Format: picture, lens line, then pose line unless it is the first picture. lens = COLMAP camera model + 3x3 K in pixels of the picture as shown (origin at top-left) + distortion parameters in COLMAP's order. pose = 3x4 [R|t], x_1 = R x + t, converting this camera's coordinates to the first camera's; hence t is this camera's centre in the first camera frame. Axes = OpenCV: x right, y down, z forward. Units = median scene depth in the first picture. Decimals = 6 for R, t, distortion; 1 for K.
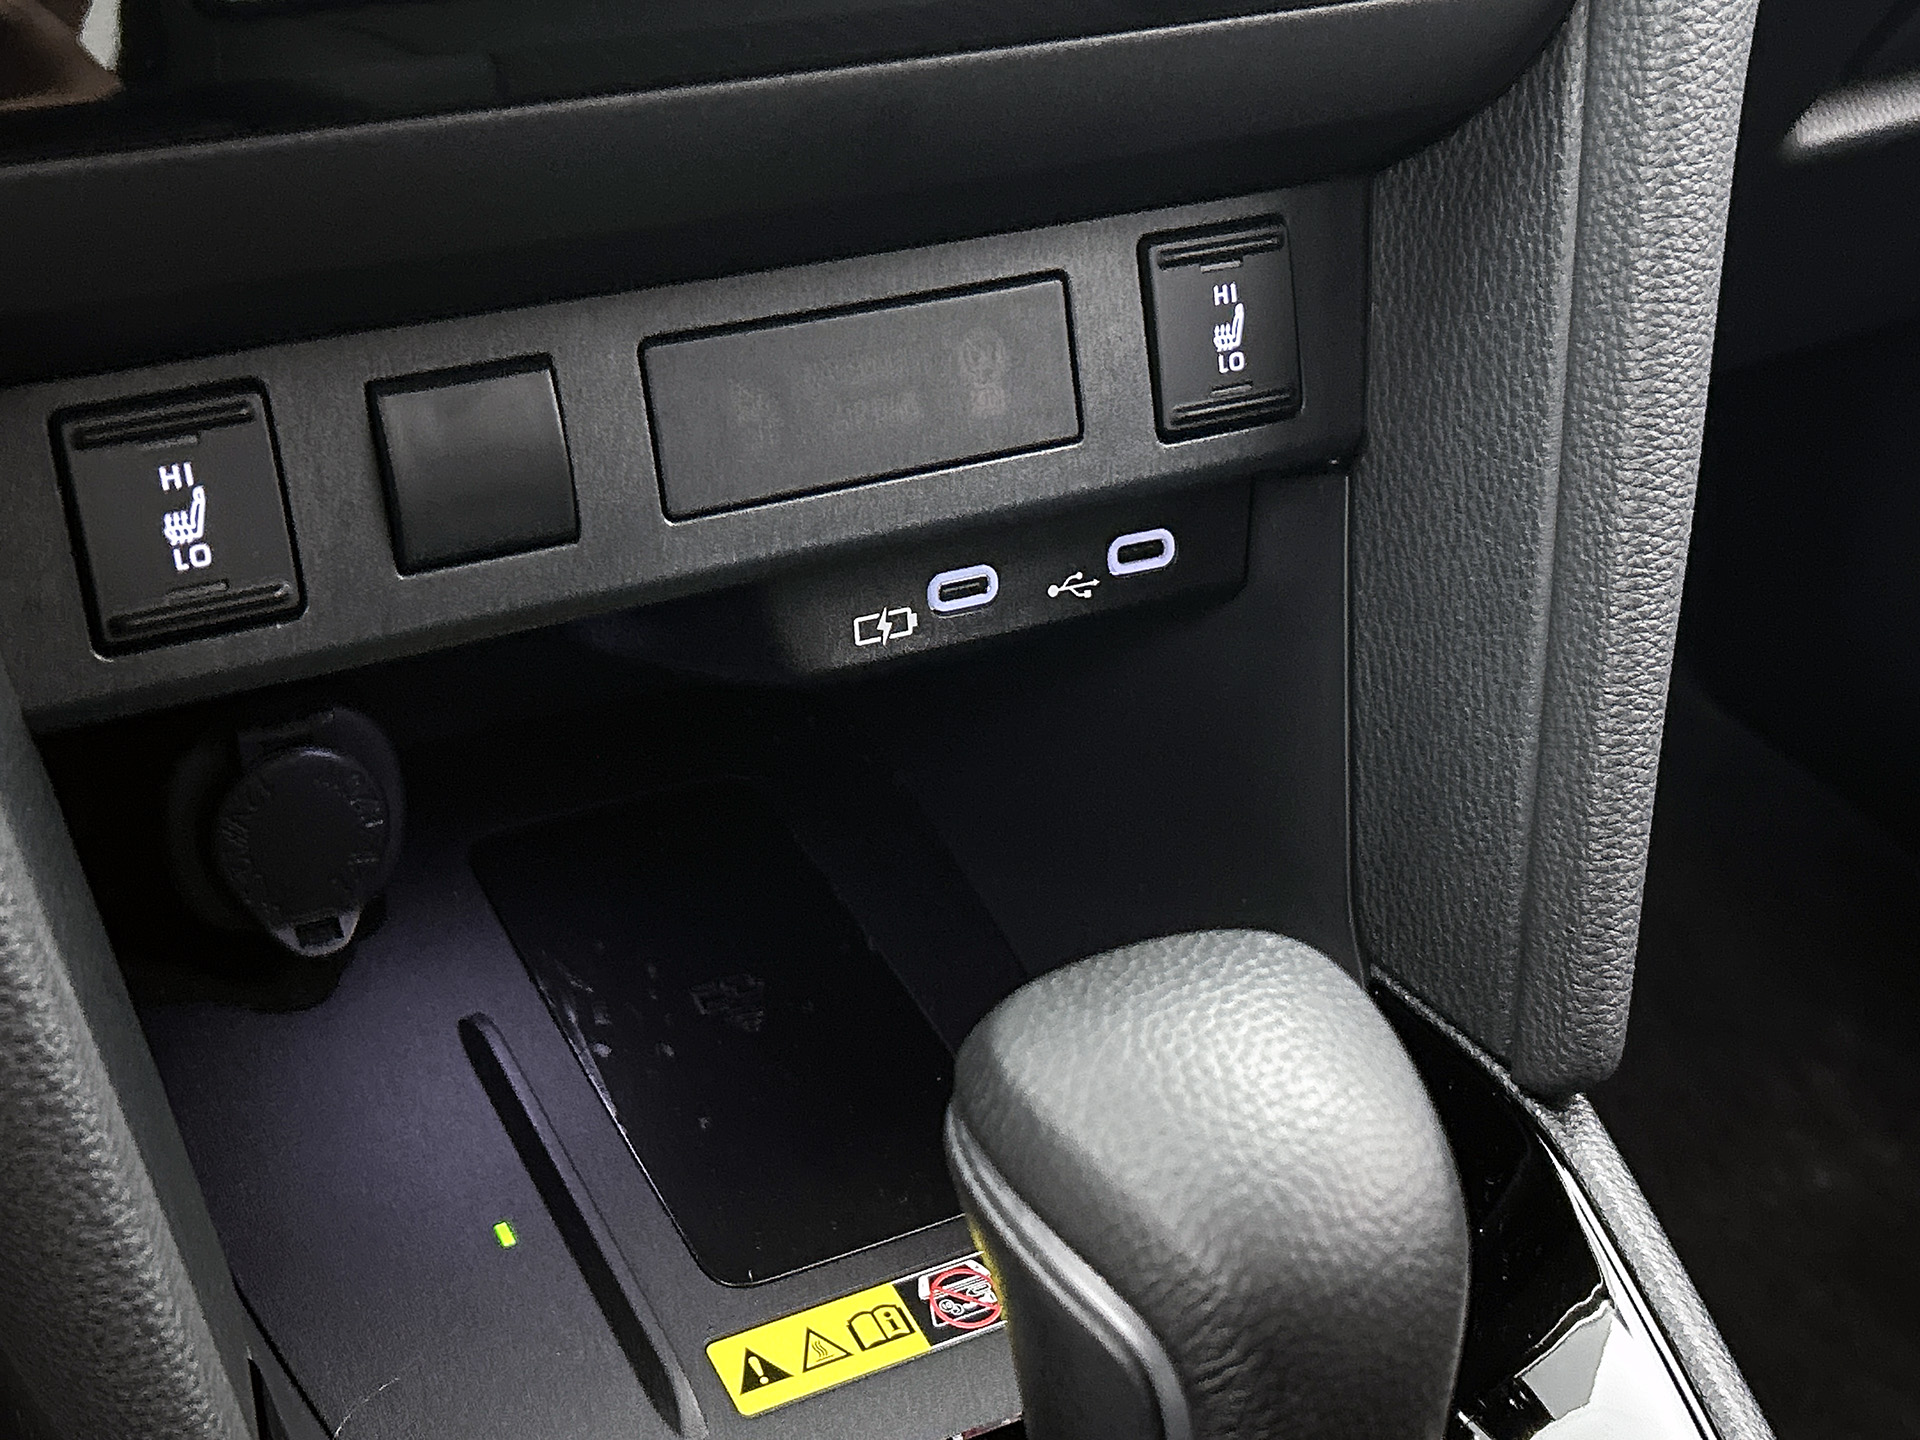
lens RADIAL K [[2698.9, 0, 958.3], [0, 2698.9, 728.1], [0, 0, 1]] dist [0.190656, -0.732065]
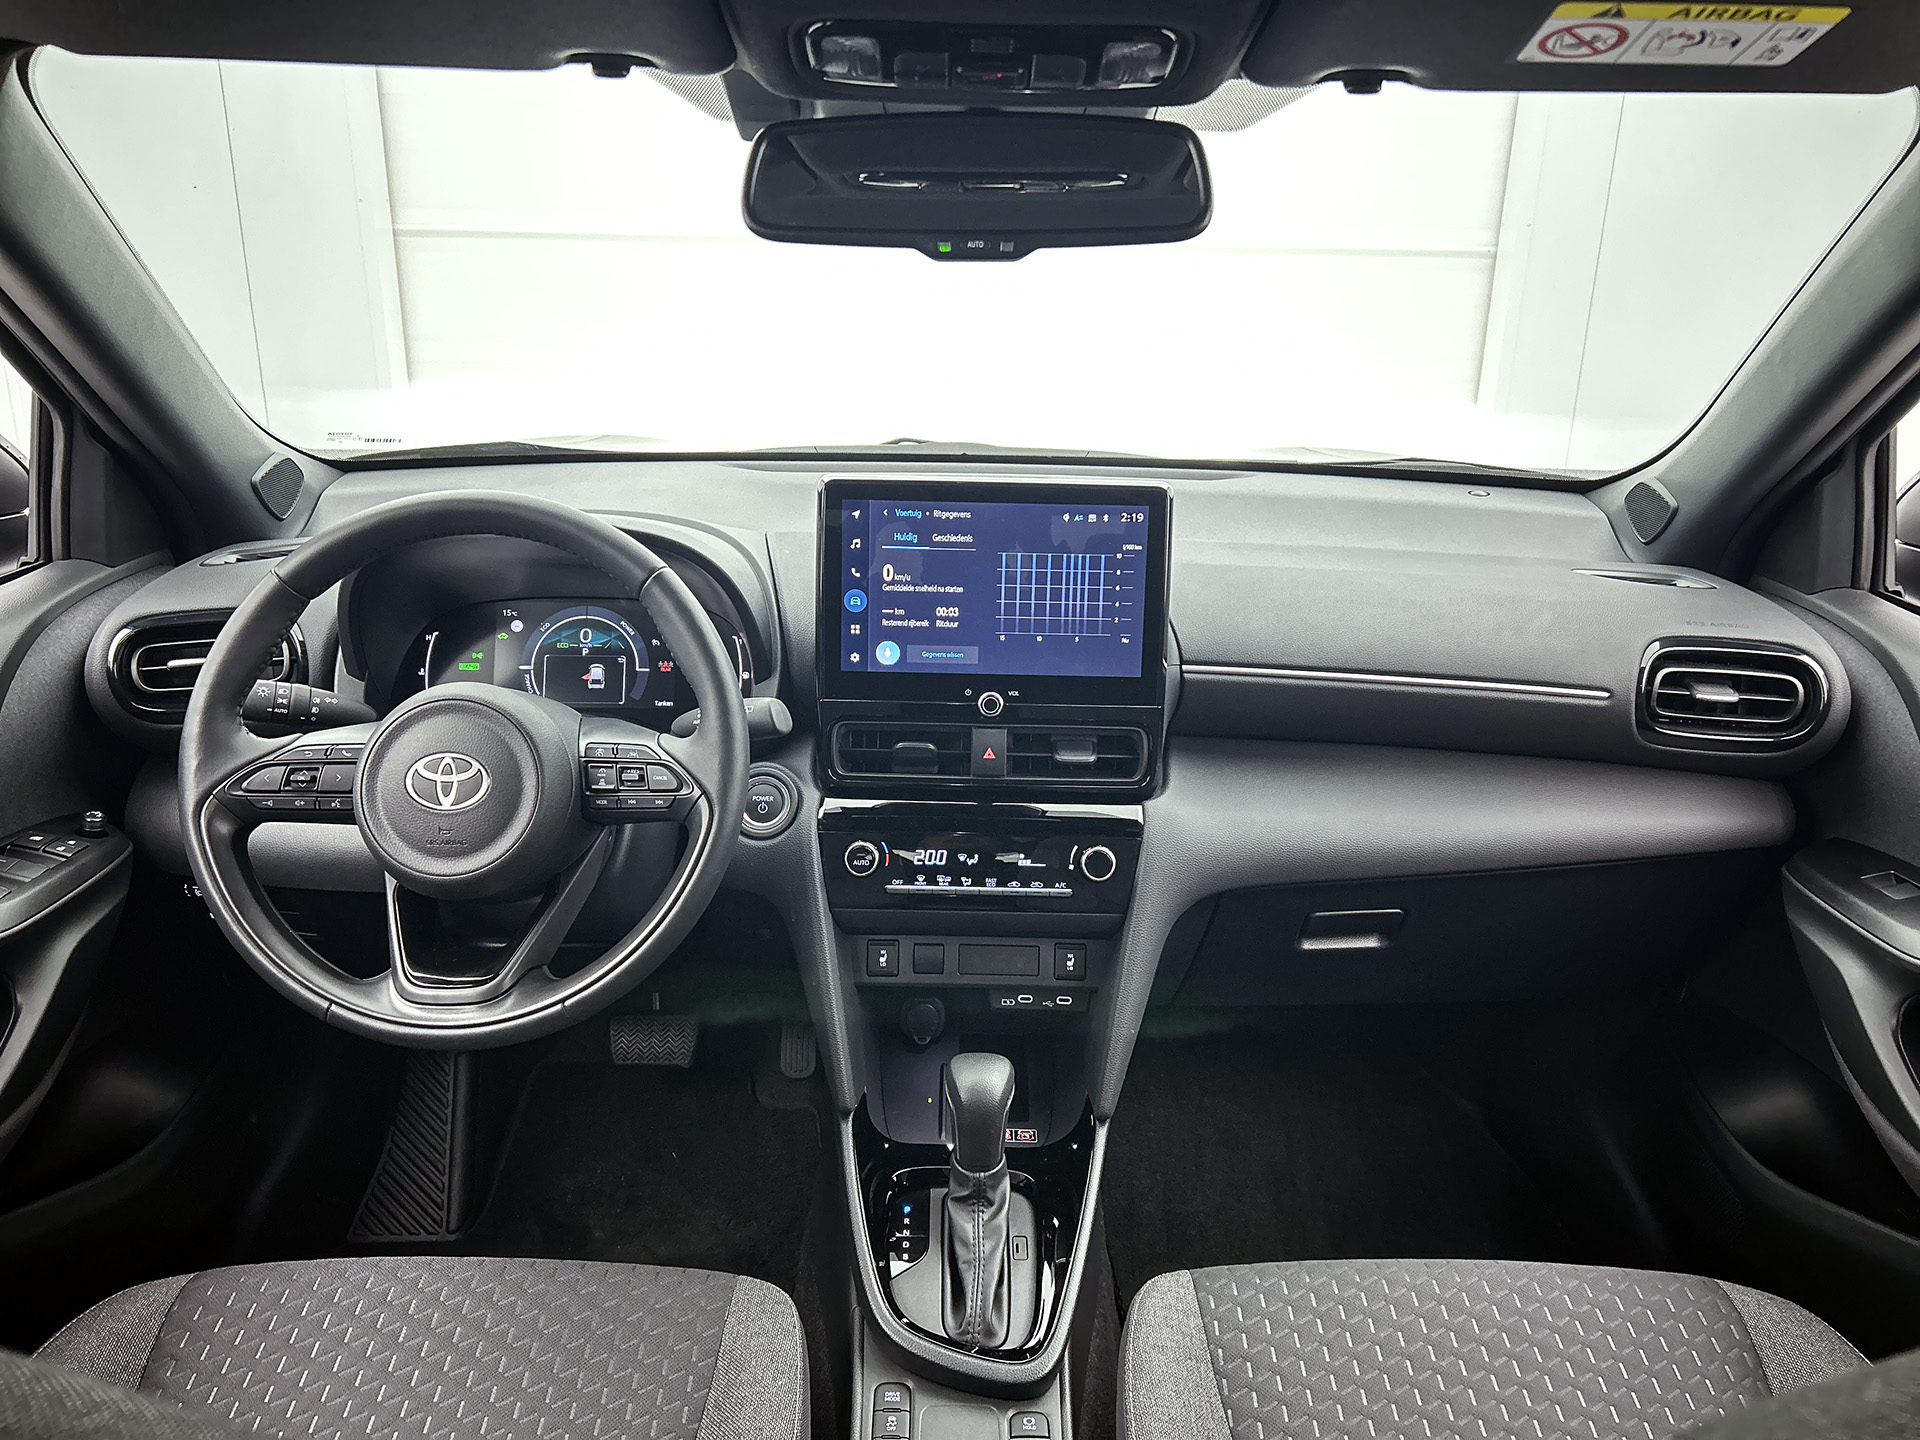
lens RADIAL K [[1449.9, 0, 953.8], [0, 1449.9, 722.1], [0, 0, 1]] dist [0.096799, -0.080310]
pose [[0.869065, 0.125241, -0.478582, 1.331838], [-0.234128, 0.956346, -0.174889, -0.040277], [0.435787, 0.264039, 0.860449, -1.910687]]
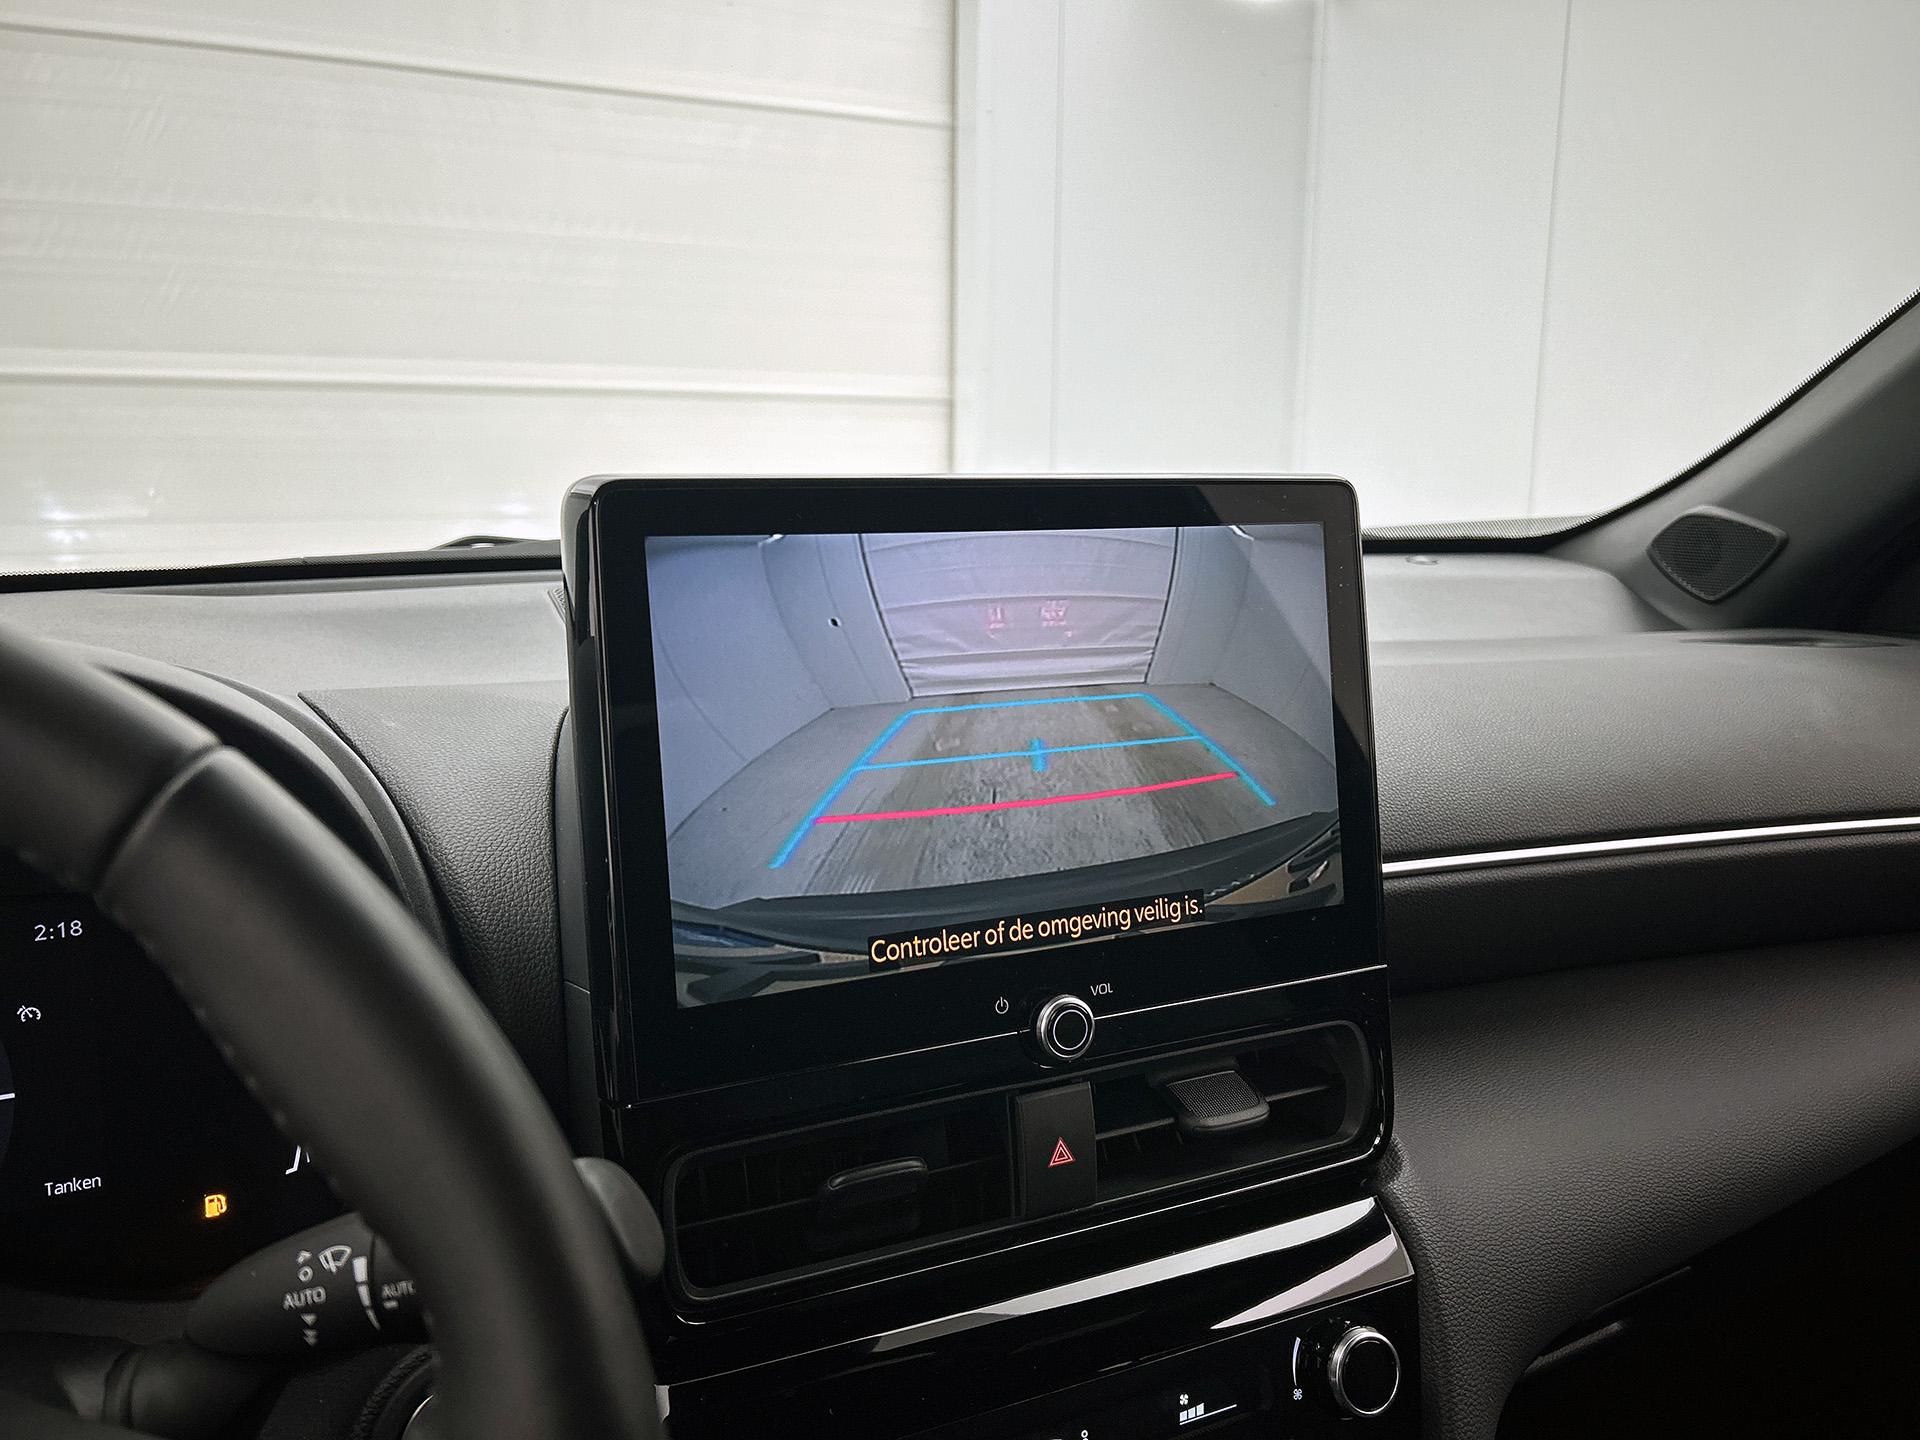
lens RADIAL K [[1523.9, 0, 972.8], [0, 1523.9, 719.7], [0, 0, 1]] dist [0.005683, -0.003493]
pose [[0.996816, -0.038272, -0.069951, -0.044693], [0.010317, 0.931809, -0.362802, -0.408705], [0.079066, 0.360925, 0.929237, -0.539124]]
